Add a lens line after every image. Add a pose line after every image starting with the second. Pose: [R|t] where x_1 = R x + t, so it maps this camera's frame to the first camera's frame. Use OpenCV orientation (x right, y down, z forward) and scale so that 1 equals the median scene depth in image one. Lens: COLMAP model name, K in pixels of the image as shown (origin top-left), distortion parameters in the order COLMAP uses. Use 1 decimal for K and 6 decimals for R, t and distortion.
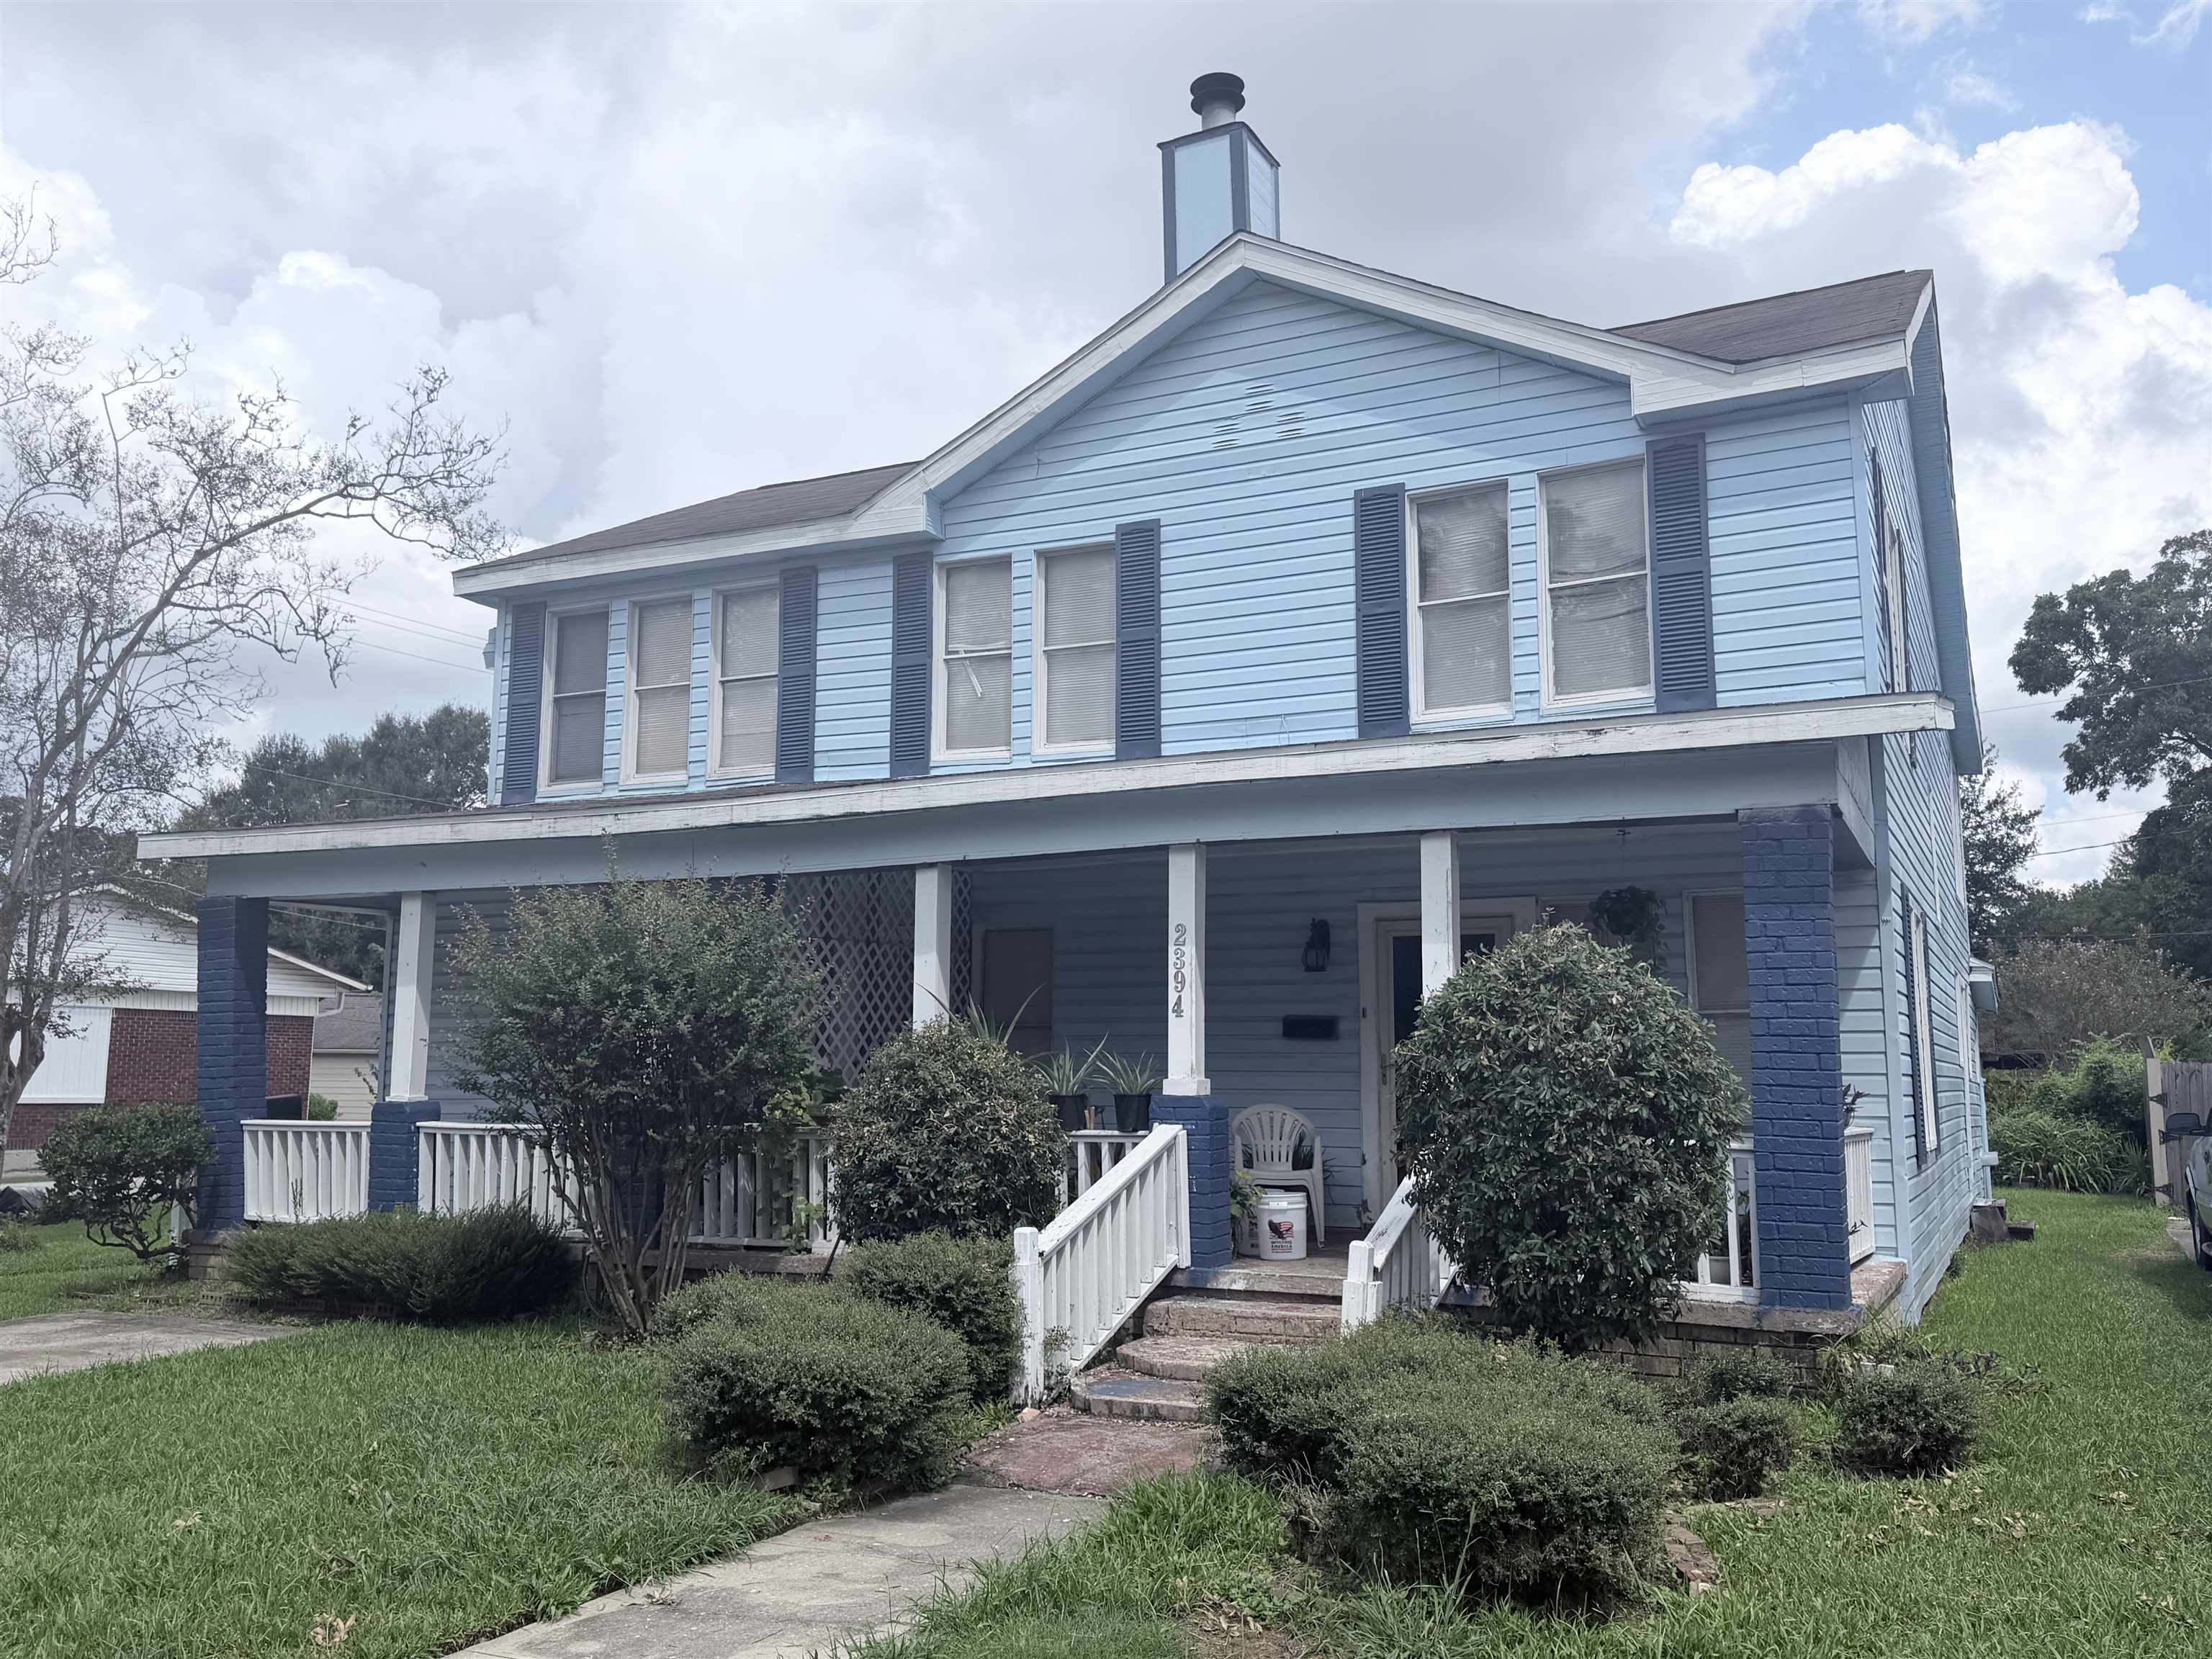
lens RADIAL K [[1835.0, 0, 1106.0], [0, 1835.0, 829.5], [0, 0, 1]] dist [0.184576, -0.305142]
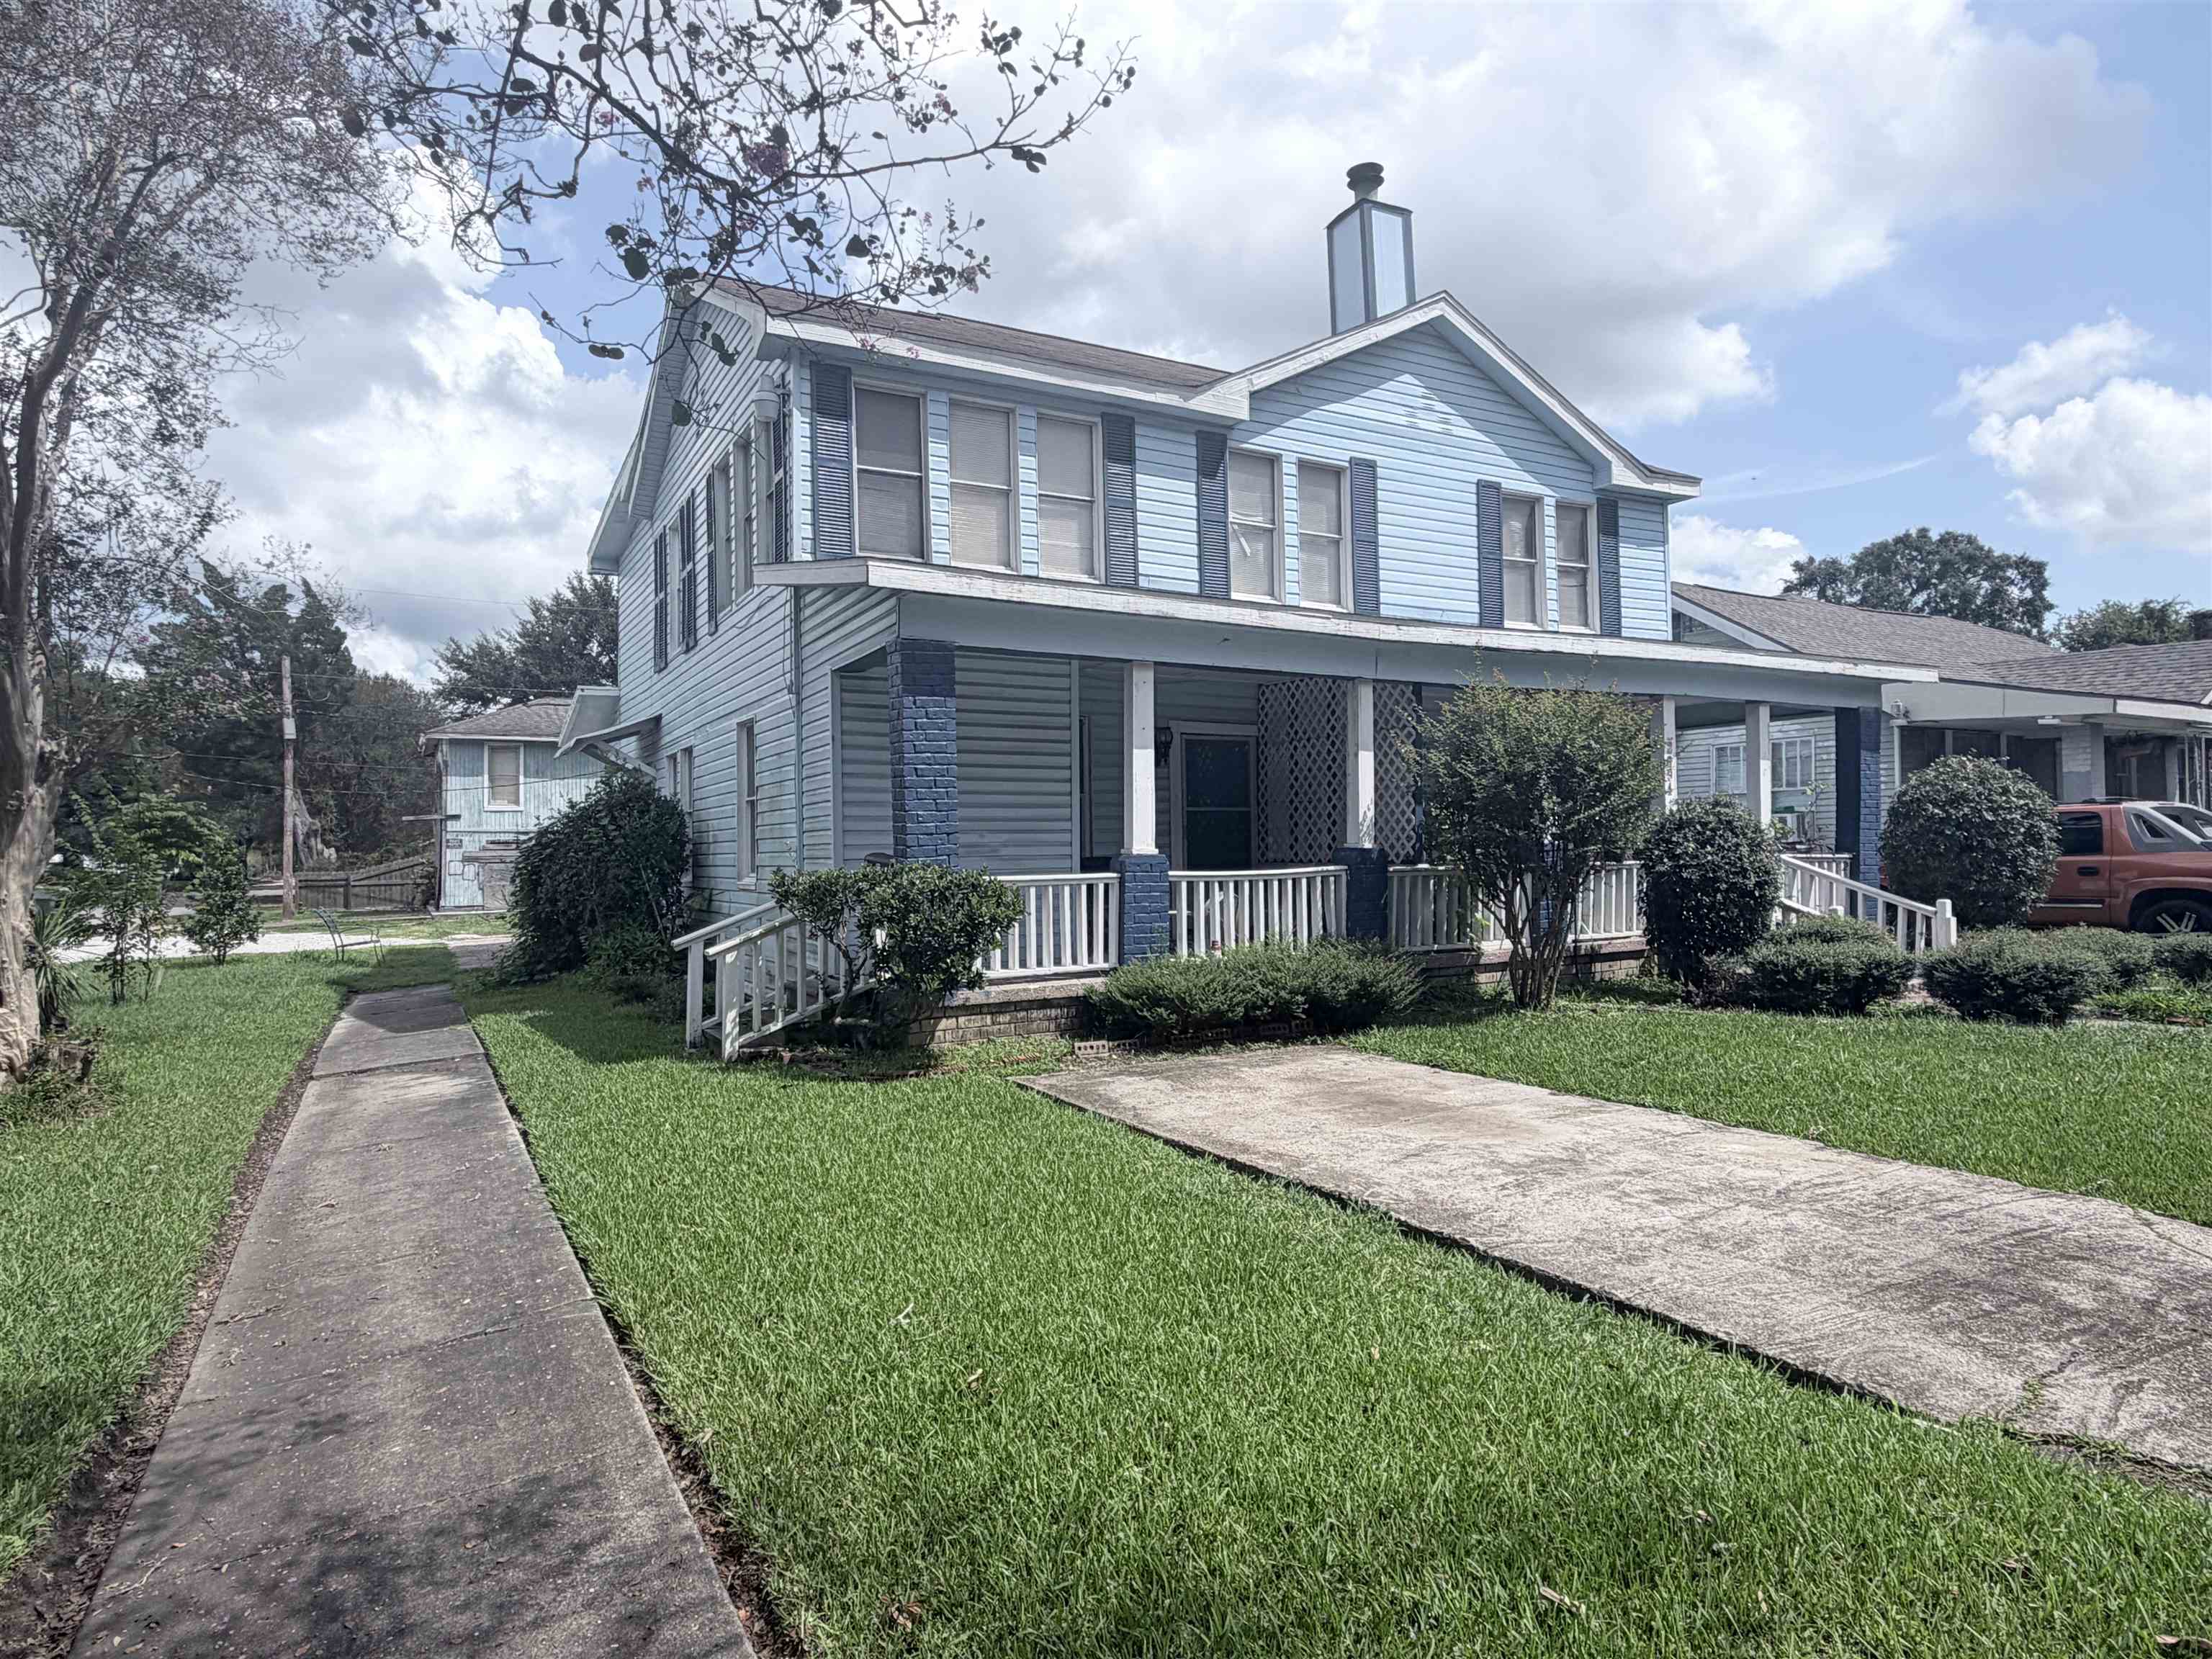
lens RADIAL K [[1304.2, 0, 1110.2], [0, 1304.2, 817.3], [0, 0, 1]] dist [0.001403, -0.000158]
pose [[0.563033, 0.010090, 0.826373, -0.938313], [-0.092643, 0.994393, 0.050979, 0.080459], [-0.821225, -0.105261, 0.560811, 0.552219]]
